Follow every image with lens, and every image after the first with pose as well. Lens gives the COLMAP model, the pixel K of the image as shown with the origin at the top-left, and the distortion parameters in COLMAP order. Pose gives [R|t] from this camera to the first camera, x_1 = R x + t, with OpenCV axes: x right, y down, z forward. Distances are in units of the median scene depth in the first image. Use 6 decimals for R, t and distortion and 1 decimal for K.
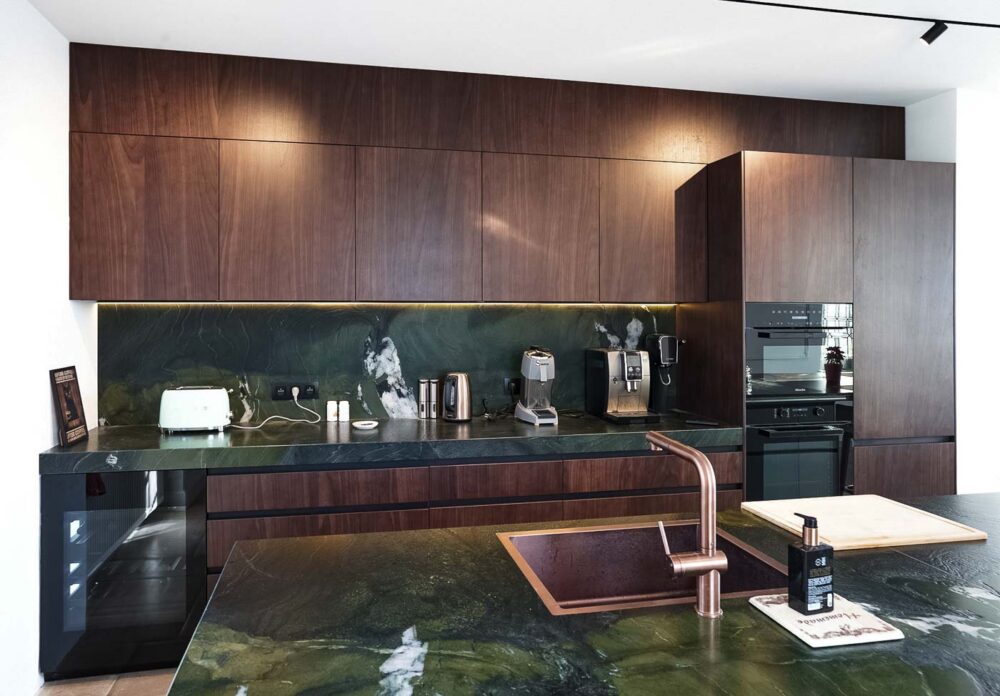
lens RADIAL K [[668.9, 0, 496.5], [0, 668.9, 342.5], [0, 0, 1]] dist [-0.013477, 0.012371]
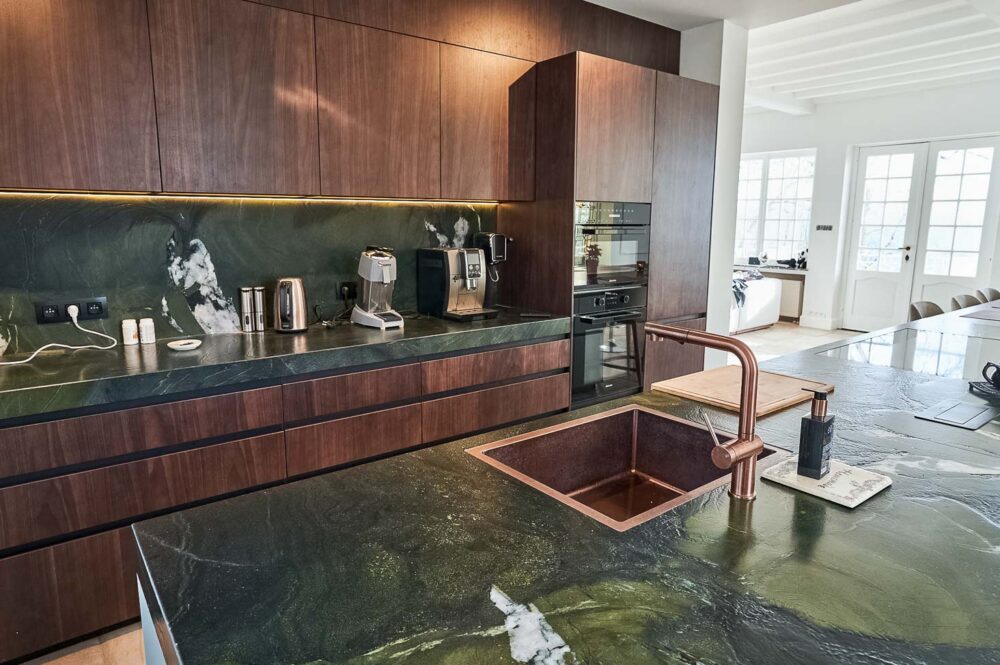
lens RADIAL K [[599.6, 0, 507.8], [0, 599.6, 337.0], [0, 0, 1]] dist [-0.027443, 0.022023]
pose [[0.895664, -0.083881, 0.436749, -0.163441], [0.020541, 0.988806, 0.147784, 0.011941], [-0.444256, -0.123393, 0.887362, 0.166719]]
